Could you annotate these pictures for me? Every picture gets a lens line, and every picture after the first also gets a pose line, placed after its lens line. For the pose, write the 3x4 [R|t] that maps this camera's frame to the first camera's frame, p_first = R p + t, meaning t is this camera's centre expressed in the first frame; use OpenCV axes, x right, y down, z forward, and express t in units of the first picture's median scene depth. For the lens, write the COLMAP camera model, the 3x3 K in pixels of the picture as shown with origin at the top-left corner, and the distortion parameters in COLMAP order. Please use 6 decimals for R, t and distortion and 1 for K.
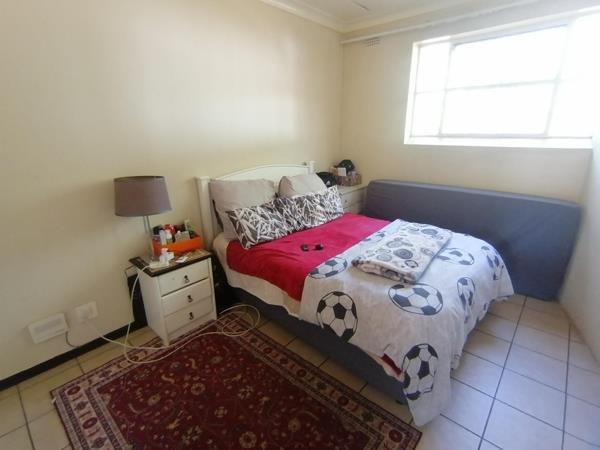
lens RADIAL K [[294.1, 0, 300.0], [0, 294.1, 225.0], [0, 0, 1]] dist [0.004958, -0.001064]
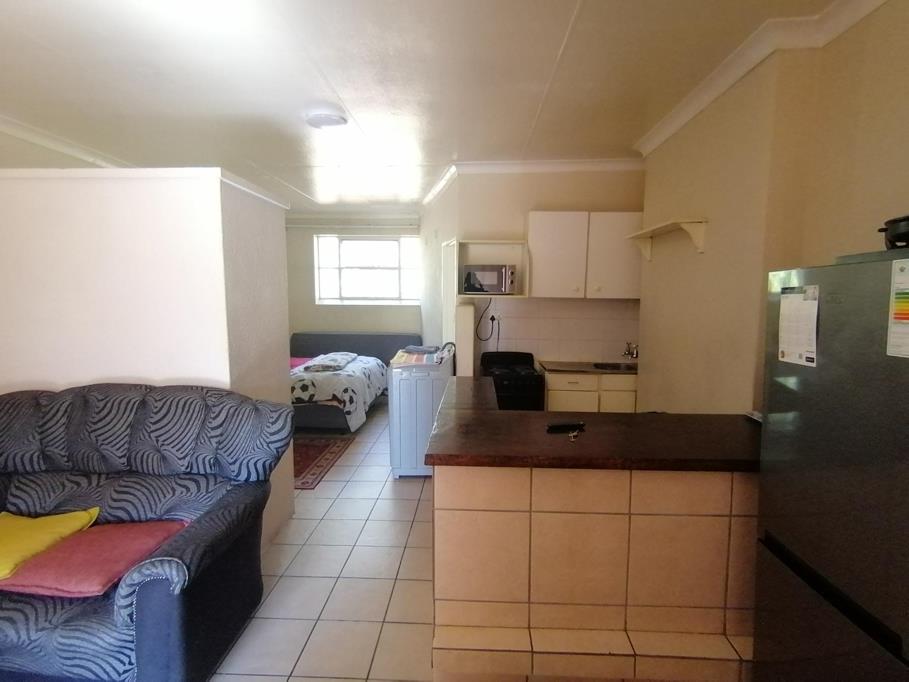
lens RADIAL K [[445.6, 0, 454.5], [0, 445.6, 341.0], [0, 0, 1]] dist [0.004958, -0.001064]
pose [[0.776033, -0.050903, 0.628635, -0.611797], [0.182233, 0.972321, -0.146229, 0.412714], [-0.603792, 0.228037, 0.763829, -1.225073]]
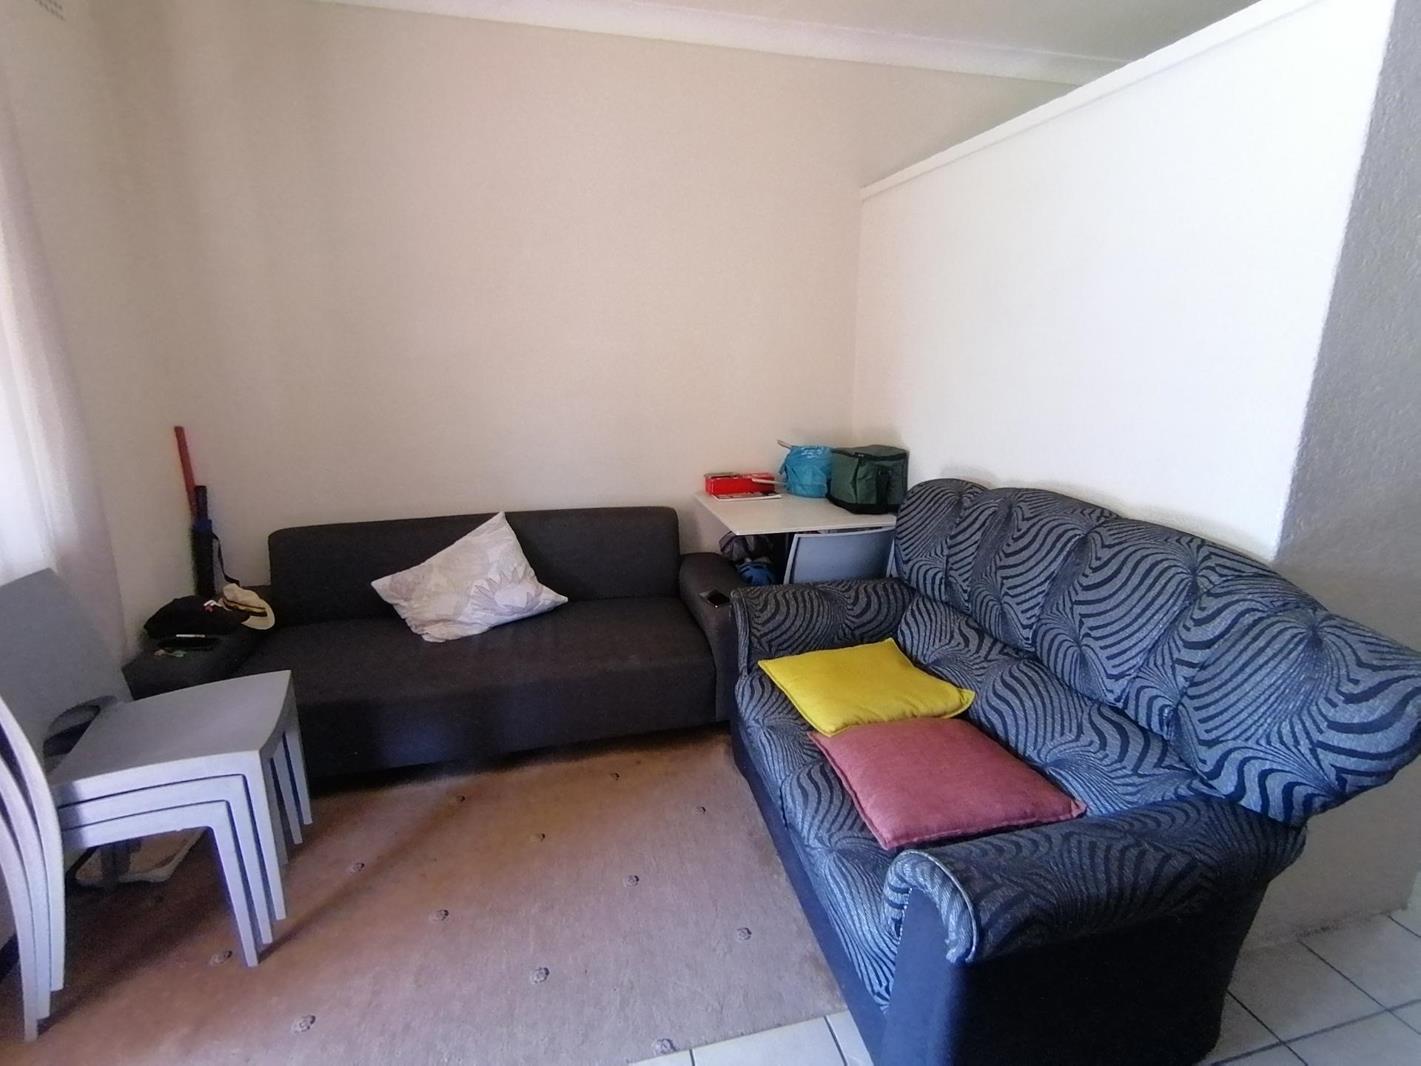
lens RADIAL K [[696.6, 0, 710.5], [0, 696.6, 533.0], [0, 0, 1]] dist [0.004958, -0.001064]
pose [[0.827188, 0.153361, -0.540593, -0.304659], [-0.174083, 0.984646, 0.012961, 0.248447], [0.534280, 0.083387, 0.841184, -0.637389]]
